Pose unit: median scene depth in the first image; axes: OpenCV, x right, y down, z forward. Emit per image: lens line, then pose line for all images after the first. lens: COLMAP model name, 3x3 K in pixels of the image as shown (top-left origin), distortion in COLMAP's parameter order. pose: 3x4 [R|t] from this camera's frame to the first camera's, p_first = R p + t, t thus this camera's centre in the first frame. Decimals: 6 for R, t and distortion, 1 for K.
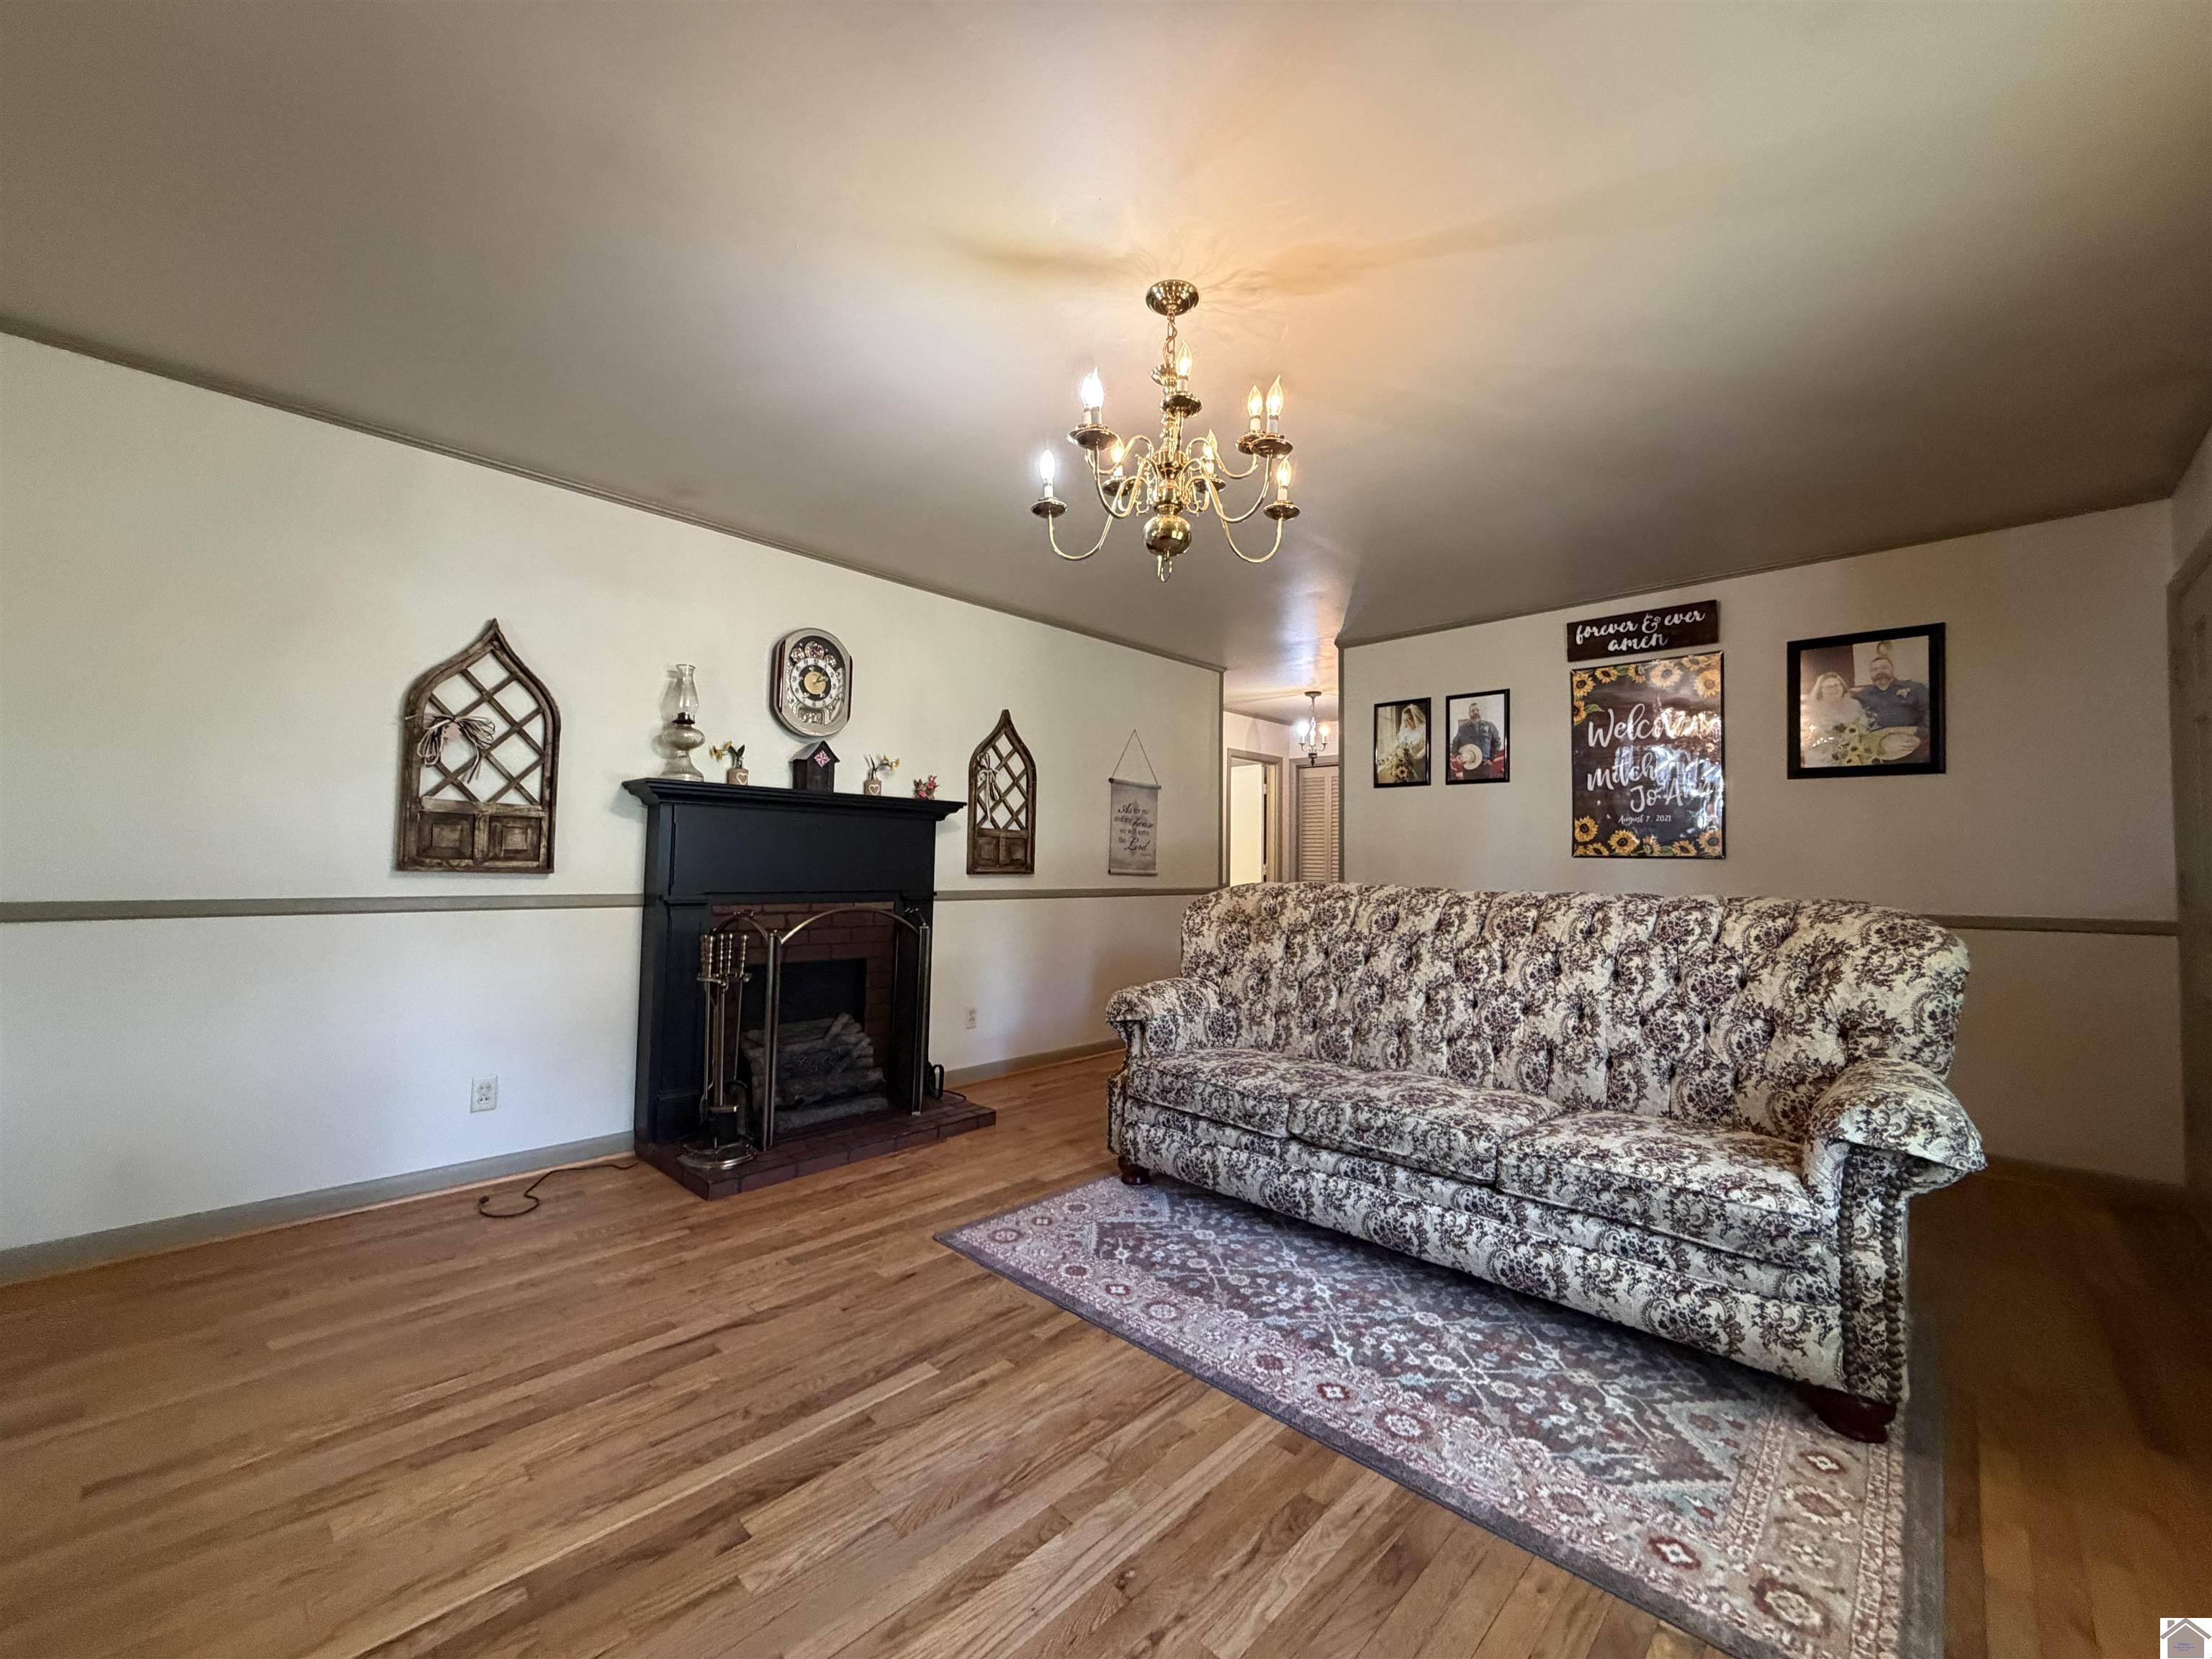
lens RADIAL K [[880.3, 0, 1100.4], [0, 880.3, 831.0], [0, 0, 1]] dist [0.000480, 0.000074]
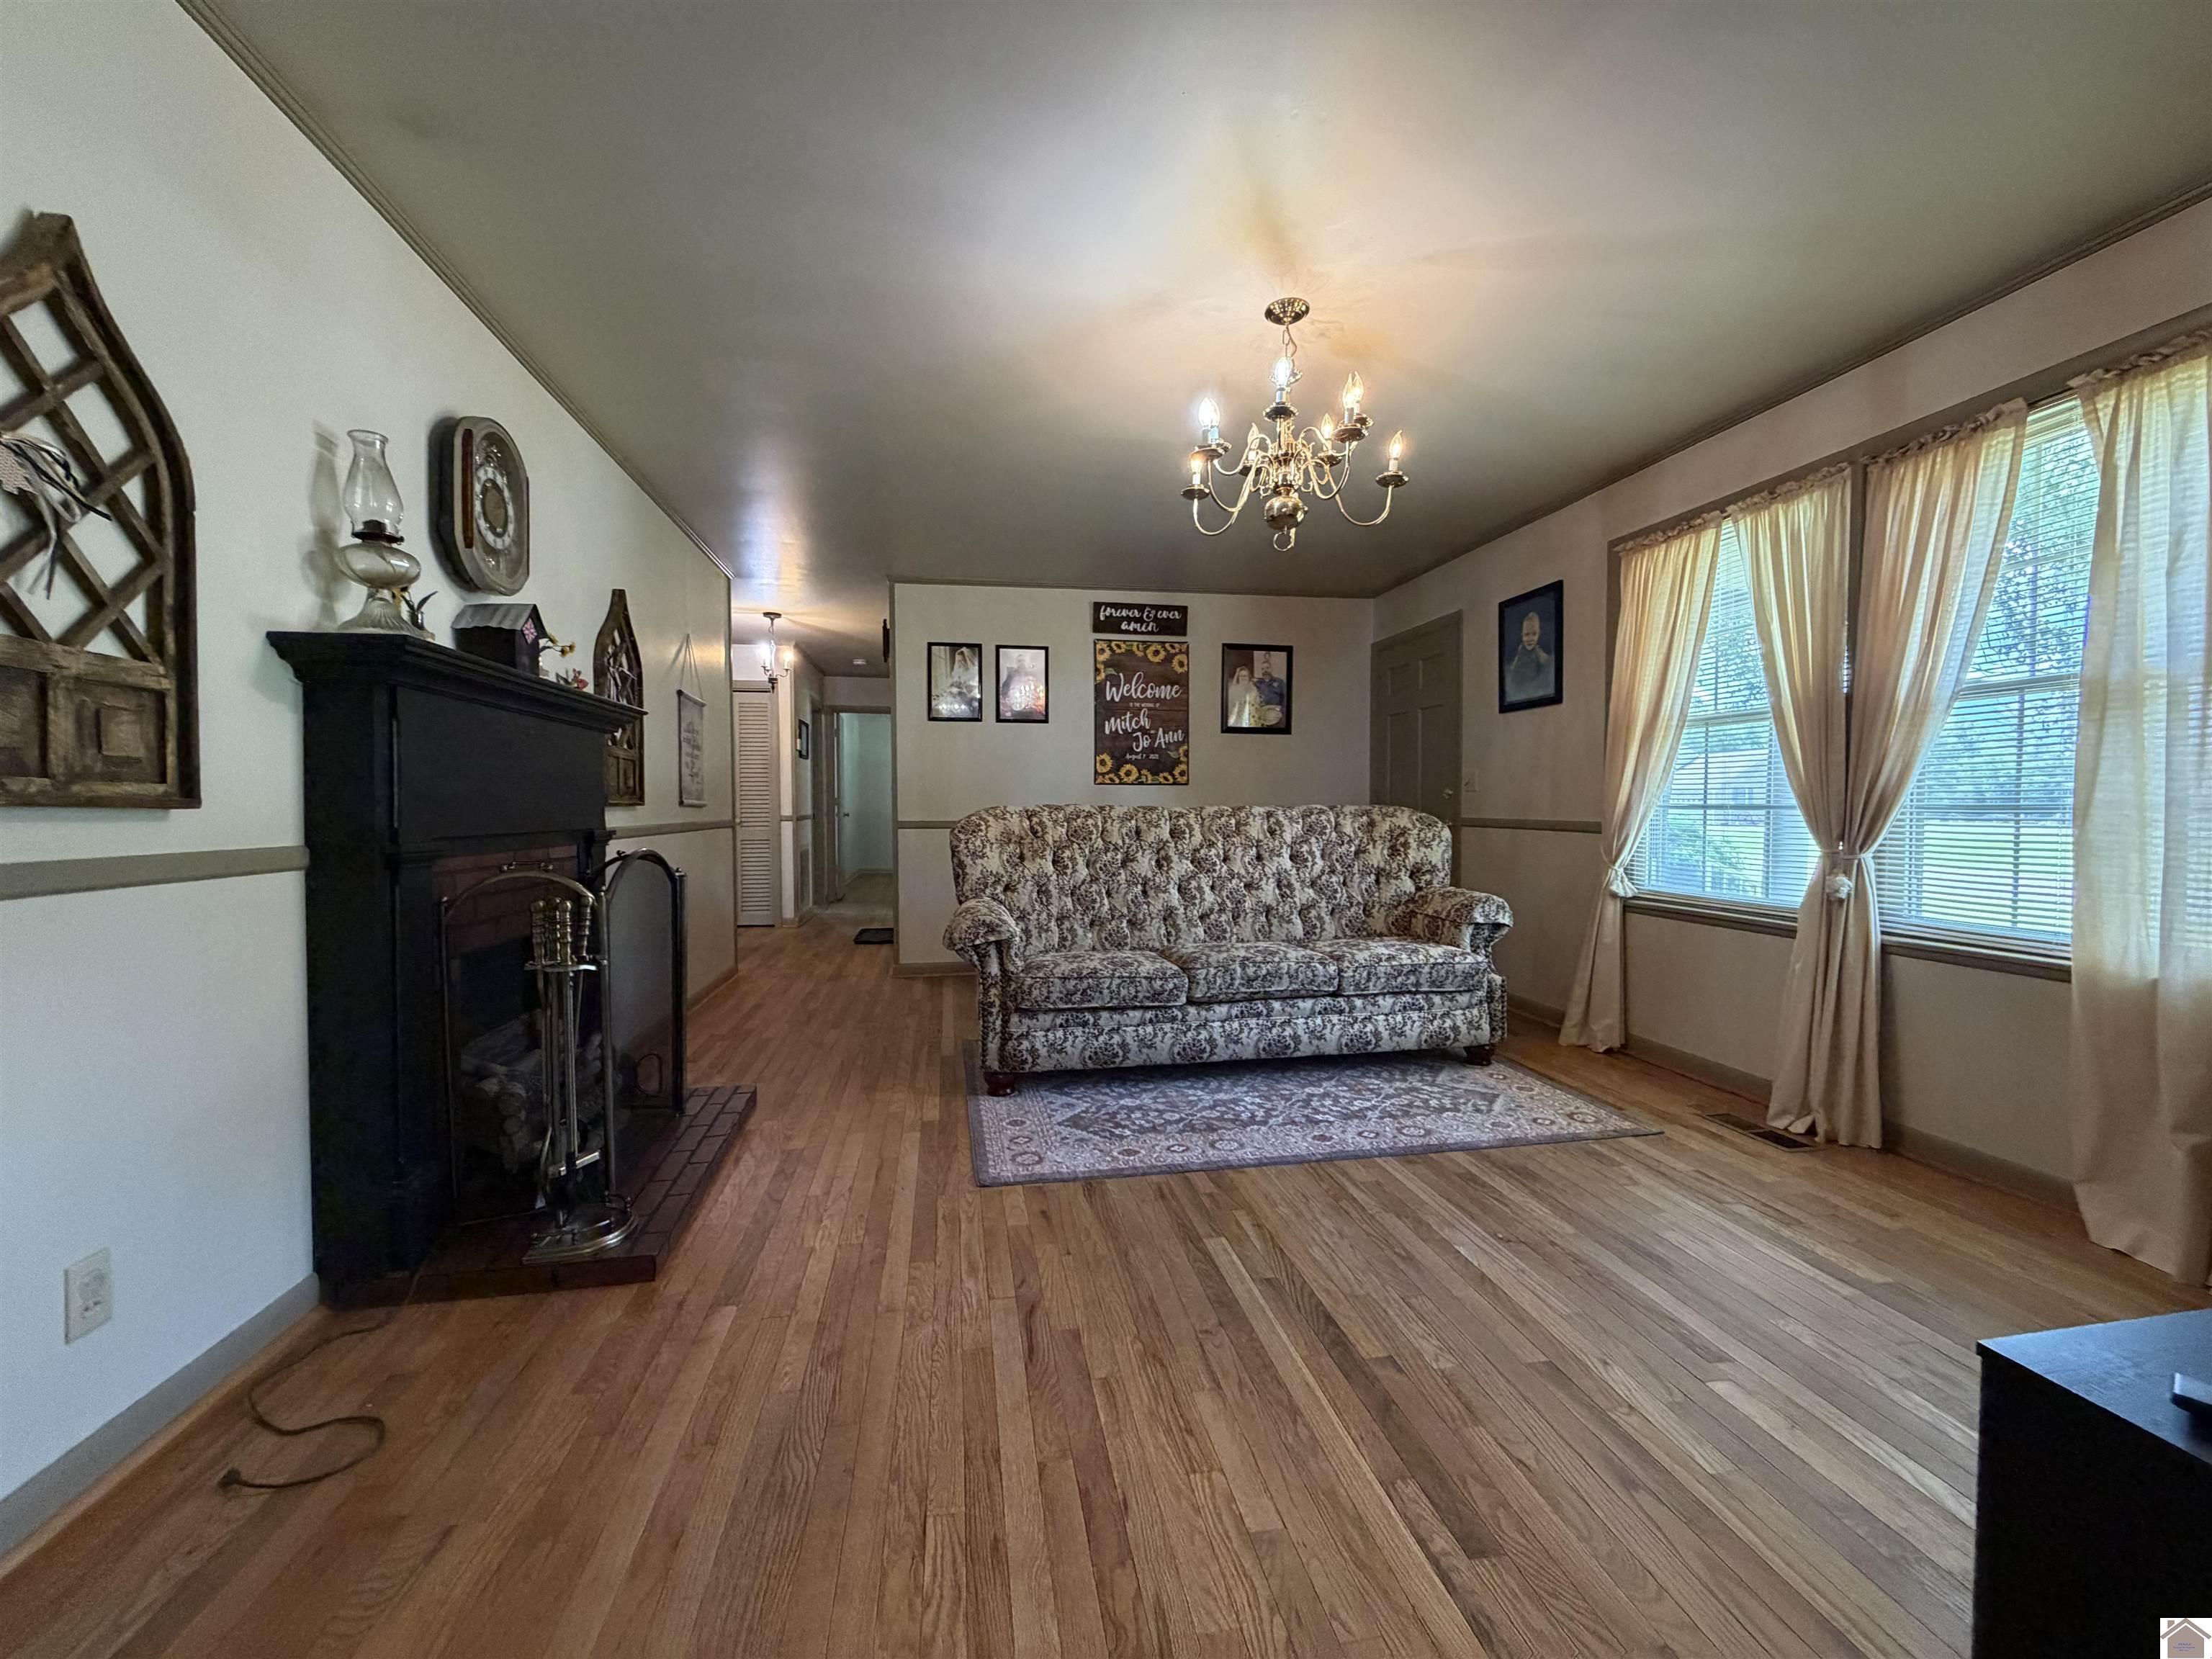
lens RADIAL K [[880.3, 0, 1100.4], [0, 880.3, 831.0], [0, 0, 1]] dist [0.000480, 0.000074]
pose [[0.588606, -0.041468, 0.807356, -0.857429], [-0.018072, 0.997759, 0.064423, 0.024046], [-0.808218, -0.052510, 0.586537, 0.372422]]
